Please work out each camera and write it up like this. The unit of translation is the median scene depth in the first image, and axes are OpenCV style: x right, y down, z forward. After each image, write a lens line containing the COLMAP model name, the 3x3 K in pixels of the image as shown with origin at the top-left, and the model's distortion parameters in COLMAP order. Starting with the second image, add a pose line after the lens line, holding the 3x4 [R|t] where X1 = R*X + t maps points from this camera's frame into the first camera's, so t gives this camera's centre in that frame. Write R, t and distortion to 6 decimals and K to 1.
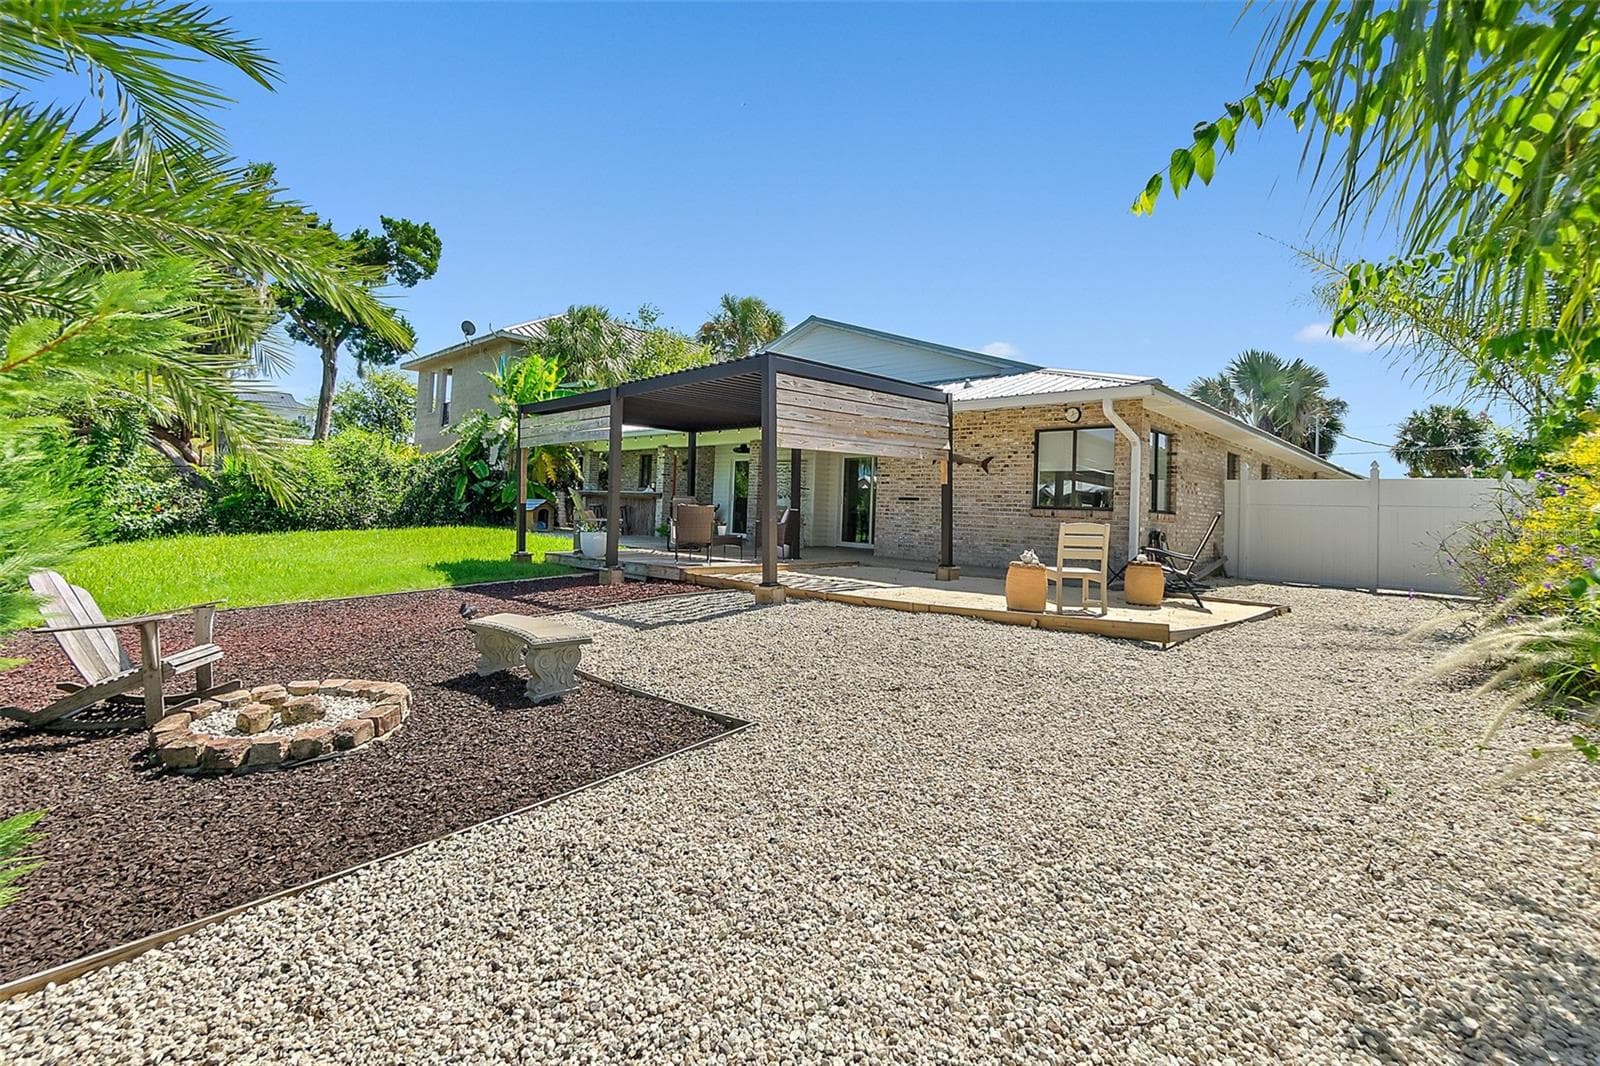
lens RADIAL K [[755.6, 0, 801.4], [0, 755.6, 497.0], [0, 0, 1]] dist [0.000088, 0.000048]
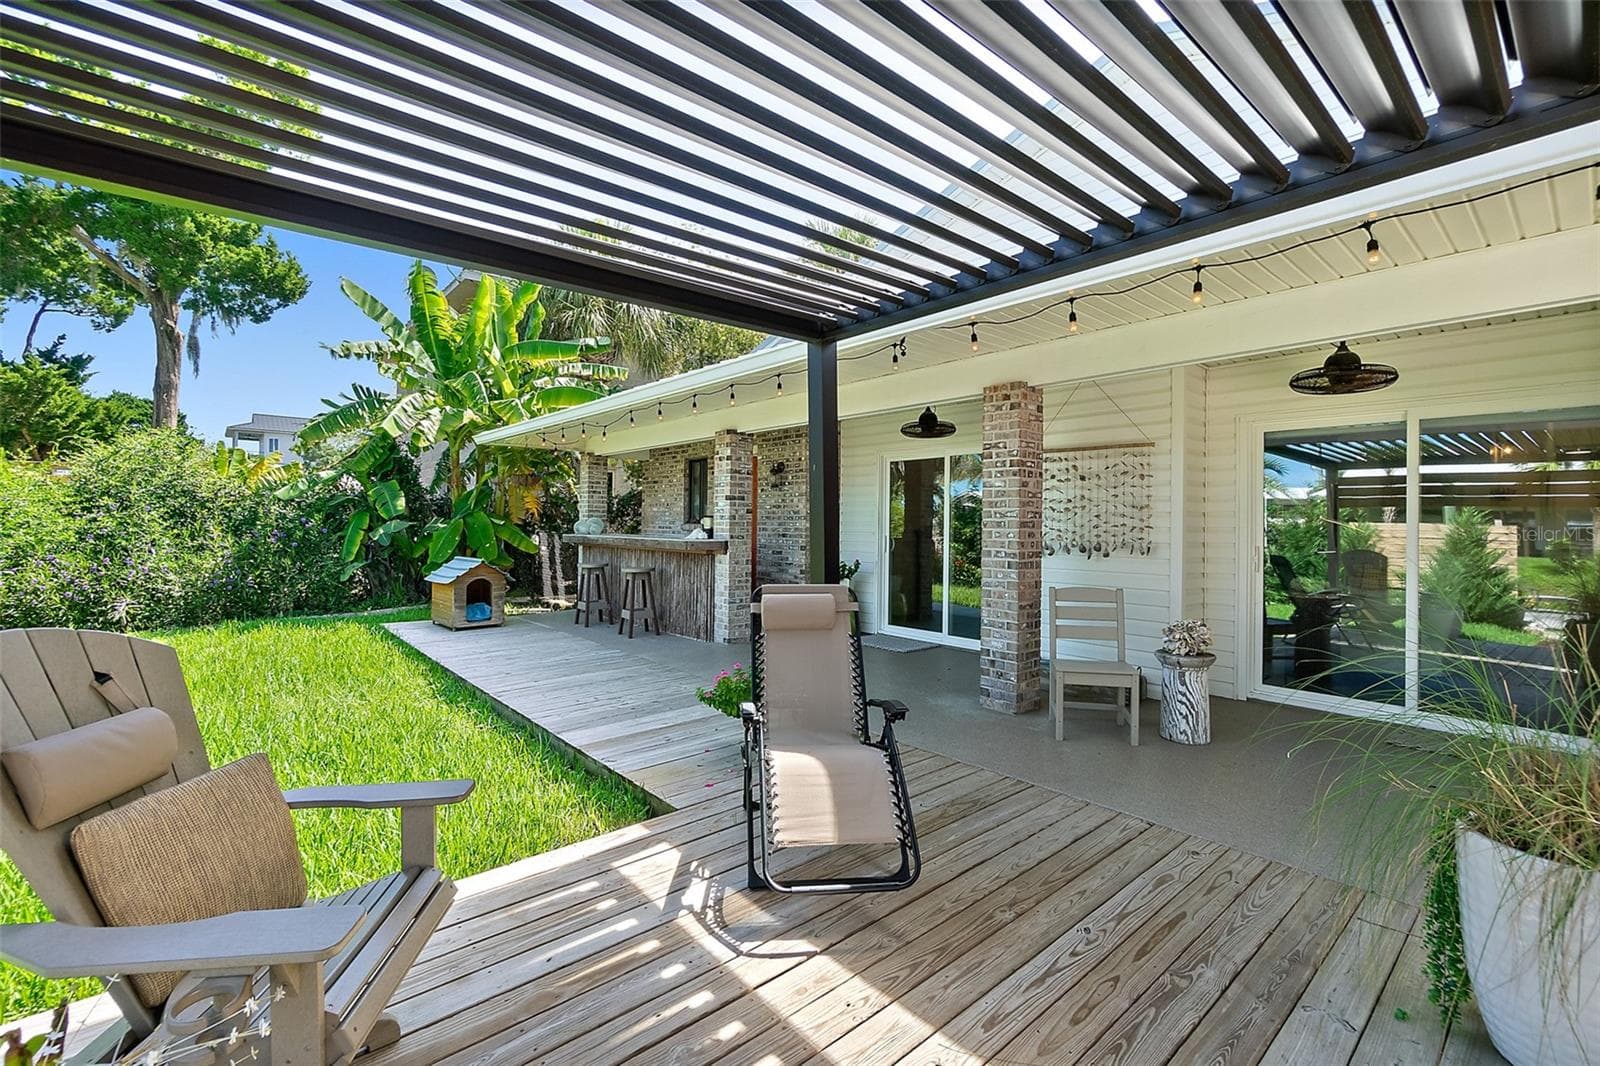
lens RADIAL K [[716.0, 0, 800.0], [0, 716.0, 533.0], [0, 0, 1]] dist [0.000550, 0.000243]
pose [[0.995406, -0.023824, -0.092727, -0.104353], [0.026351, 0.999311, 0.026119, -0.018887], [0.092041, -0.028443, 0.995349, 0.590647]]
